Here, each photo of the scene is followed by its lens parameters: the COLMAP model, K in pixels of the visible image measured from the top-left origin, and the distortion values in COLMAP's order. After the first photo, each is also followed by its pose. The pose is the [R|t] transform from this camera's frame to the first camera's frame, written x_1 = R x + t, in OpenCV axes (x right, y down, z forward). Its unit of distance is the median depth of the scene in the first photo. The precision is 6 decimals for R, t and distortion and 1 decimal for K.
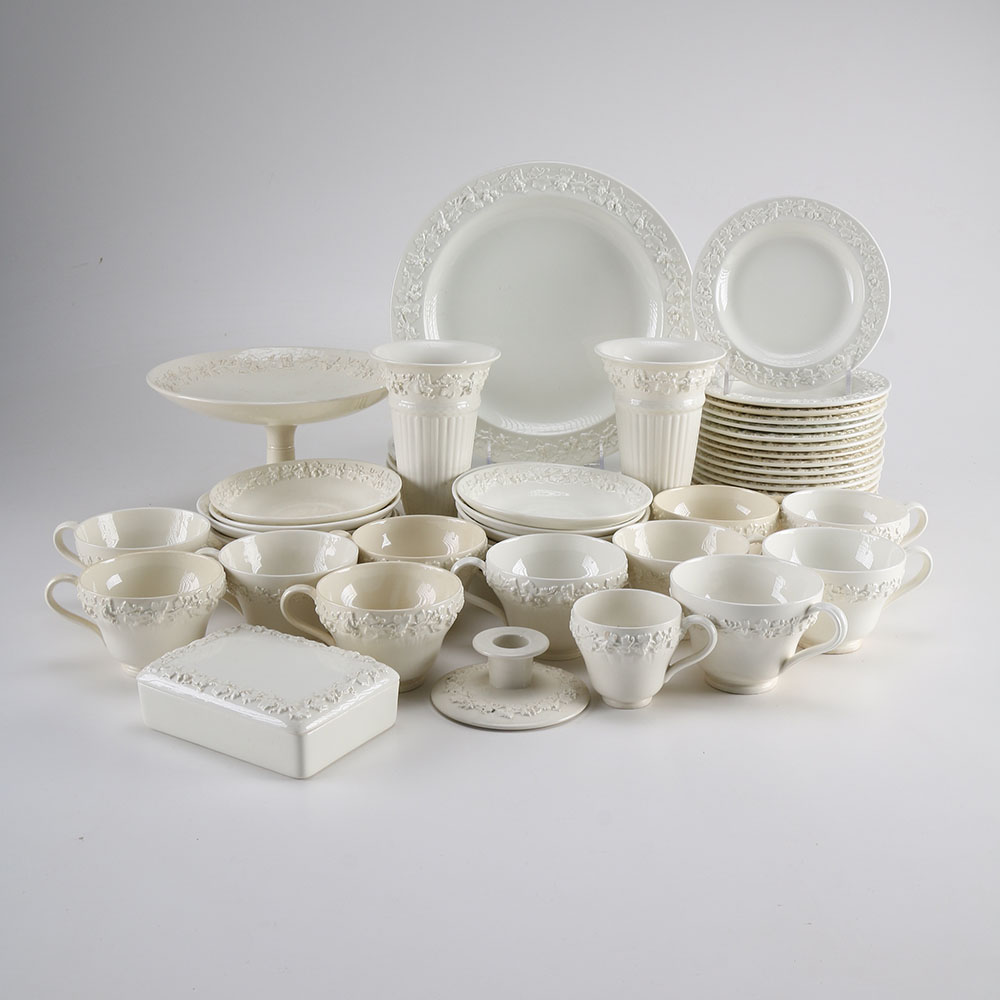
lens RADIAL K [[1456.2, 0, 499.5], [0, 1456.2, 391.4], [0, 0, 1]] dist [-0.124238, 0.000000]
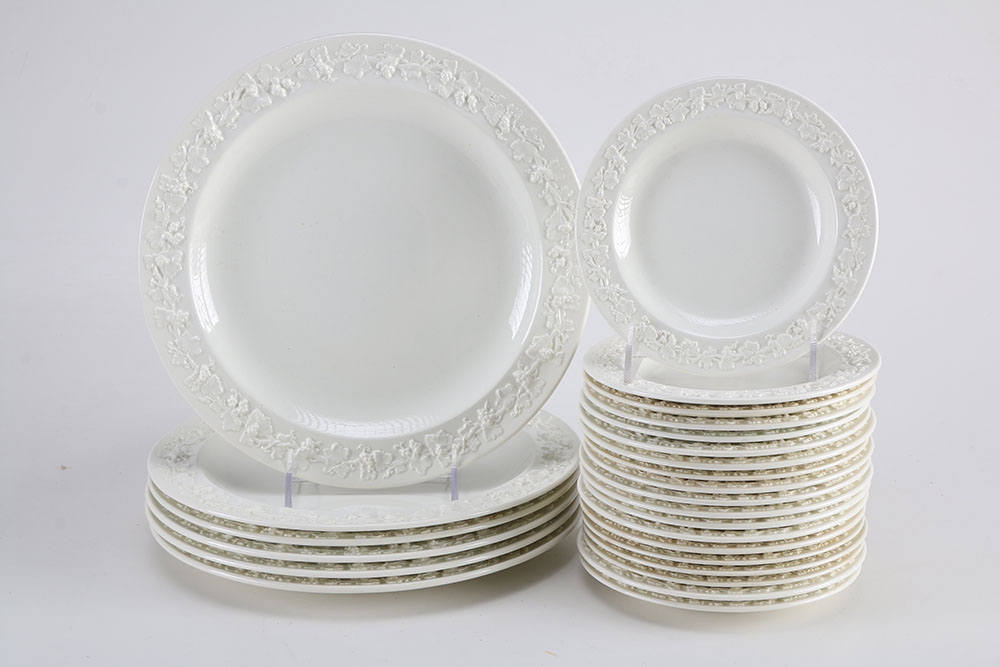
lens RADIAL K [[1625.6, 0, 483.8], [0, 1625.6, 338.4], [0, 0, 1]] dist [0.047589, 0.000000]
pose [[0.999660, -0.023121, 0.012013, 0.080248], [0.022751, 0.999289, 0.030080, -0.041245], [-0.012700, -0.029797, 0.999475, 0.255169]]
